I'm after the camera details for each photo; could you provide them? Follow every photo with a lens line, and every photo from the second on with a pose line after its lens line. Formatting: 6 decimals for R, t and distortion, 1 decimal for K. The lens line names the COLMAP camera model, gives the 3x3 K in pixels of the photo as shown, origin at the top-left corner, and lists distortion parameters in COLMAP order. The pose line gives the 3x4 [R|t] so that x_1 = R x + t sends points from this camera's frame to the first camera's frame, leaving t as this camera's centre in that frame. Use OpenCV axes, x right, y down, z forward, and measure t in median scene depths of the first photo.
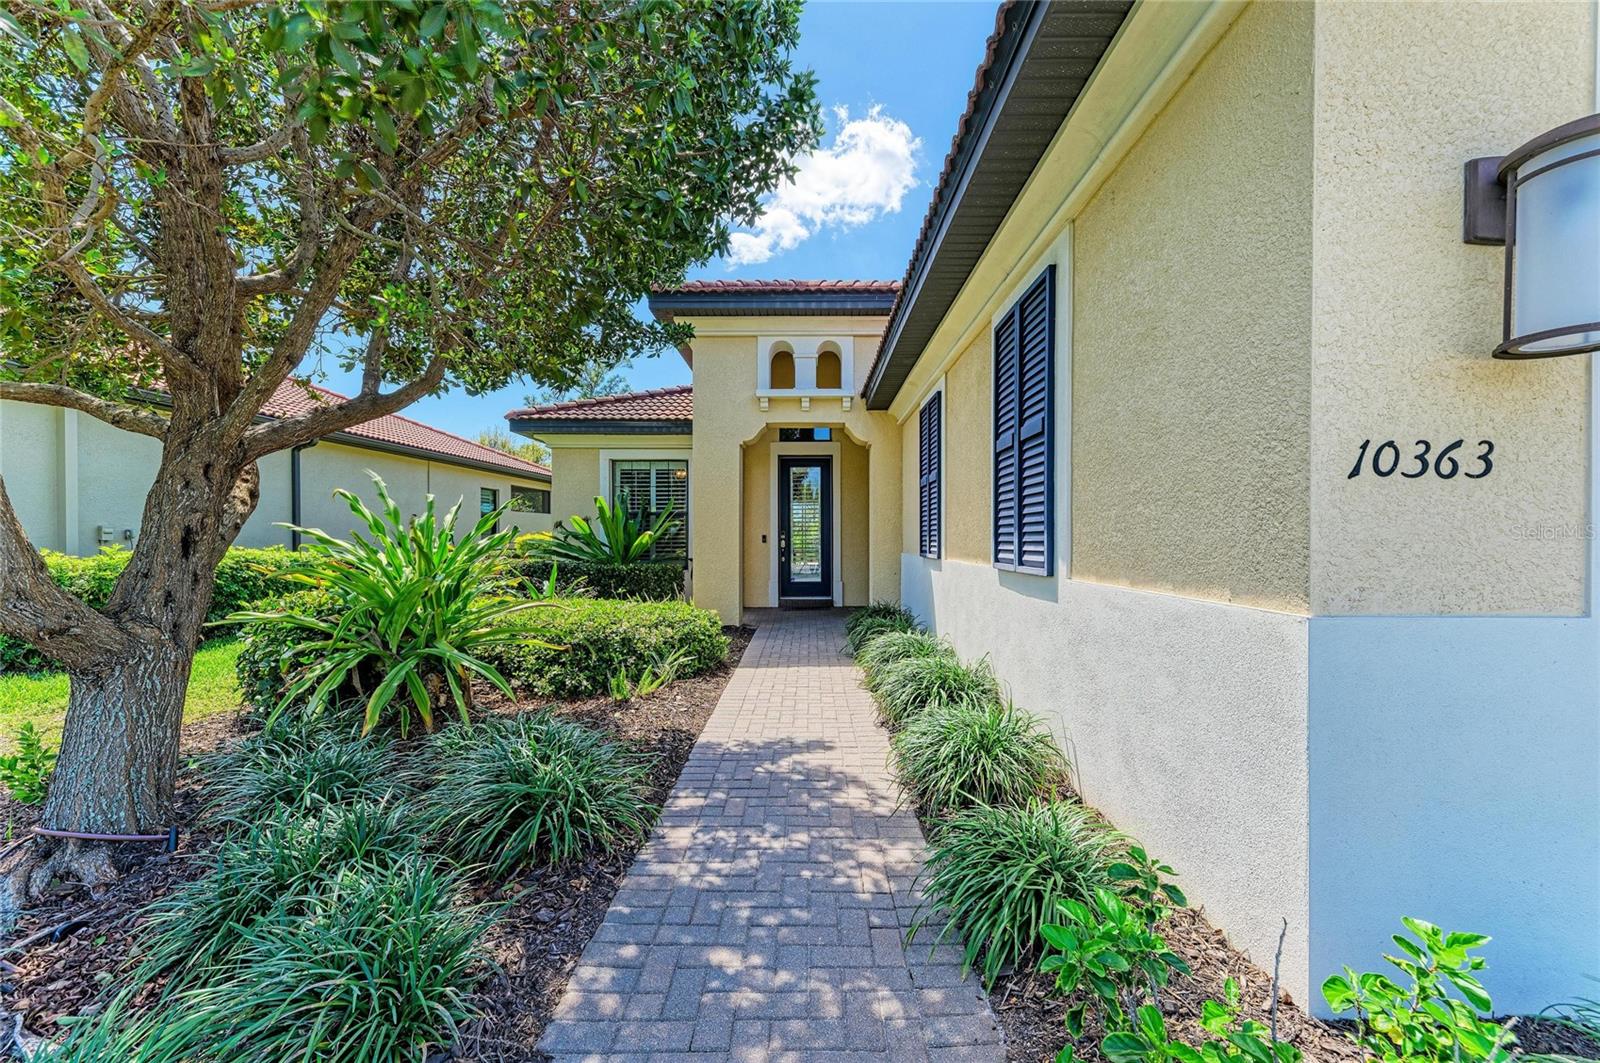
lens RADIAL K [[632.6, 0, 804.4], [0, 632.6, 543.6], [0, 0, 1]] dist [0.009686, -0.000389]
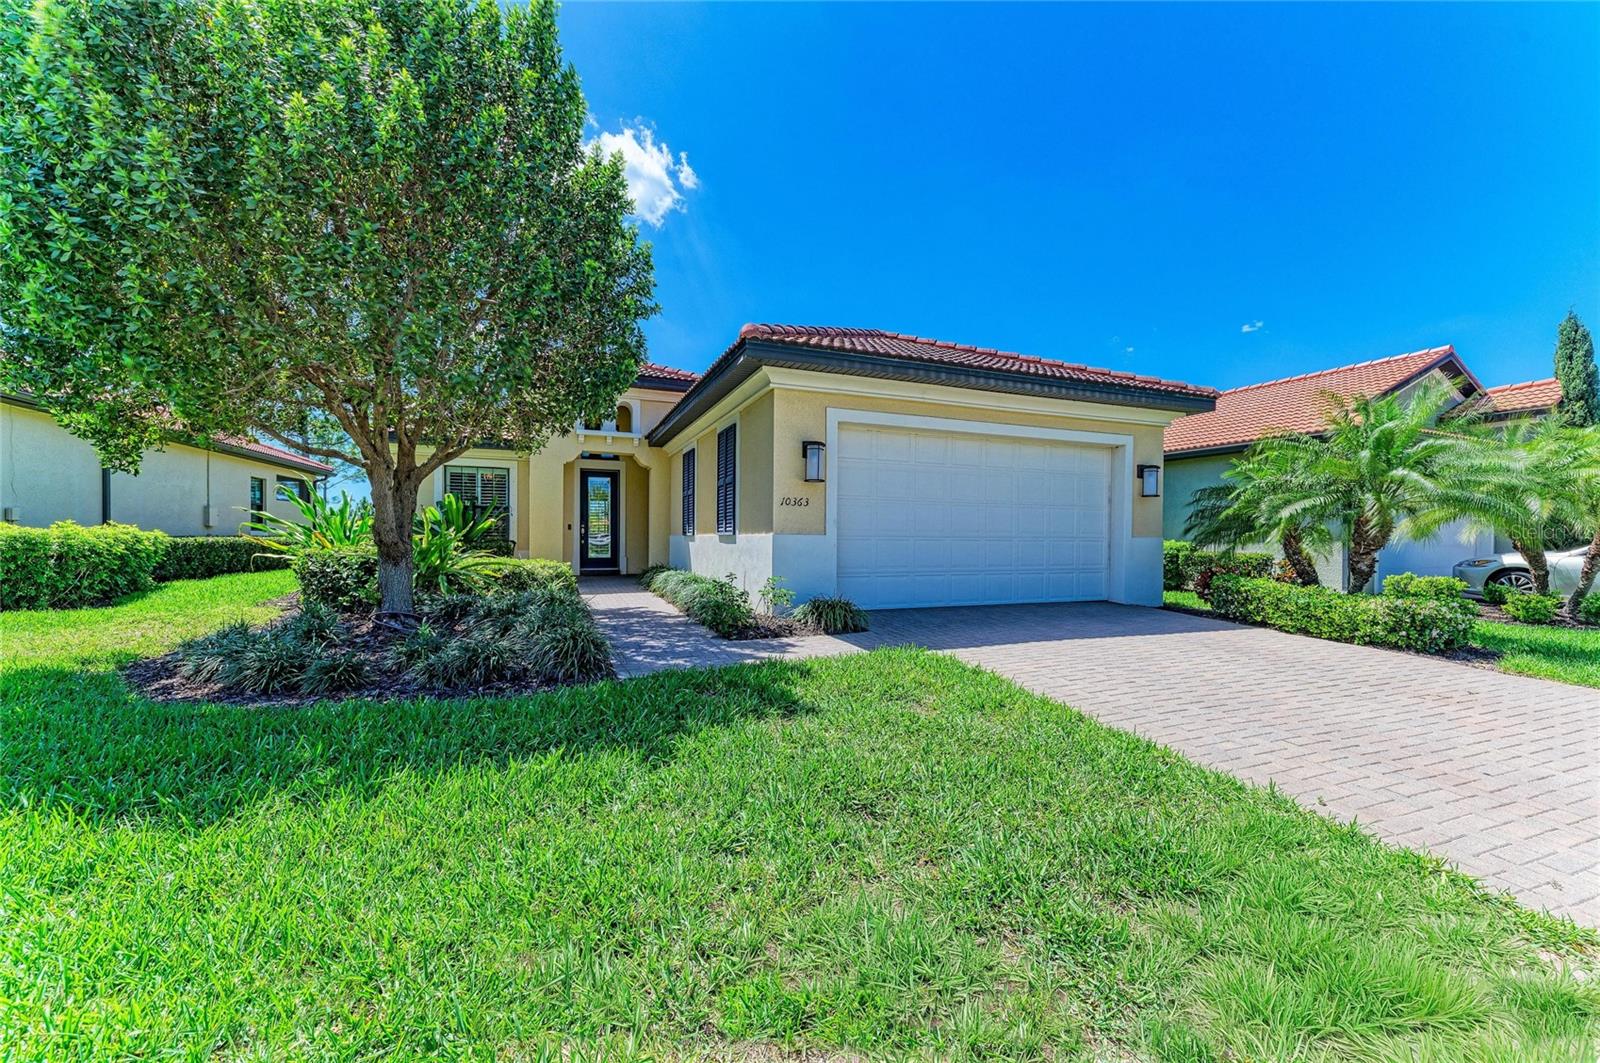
lens RADIAL K [[632.6, 0, 809.3], [0, 632.6, 543.0], [0, 0, 1]] dist [0.009686, -0.000389]
pose [[0.922941, 0.008141, 0.384855, -0.144270], [-0.007578, 0.999967, -0.002980, 0.036203], [-0.384866, -0.000167, 0.922972, -0.655076]]
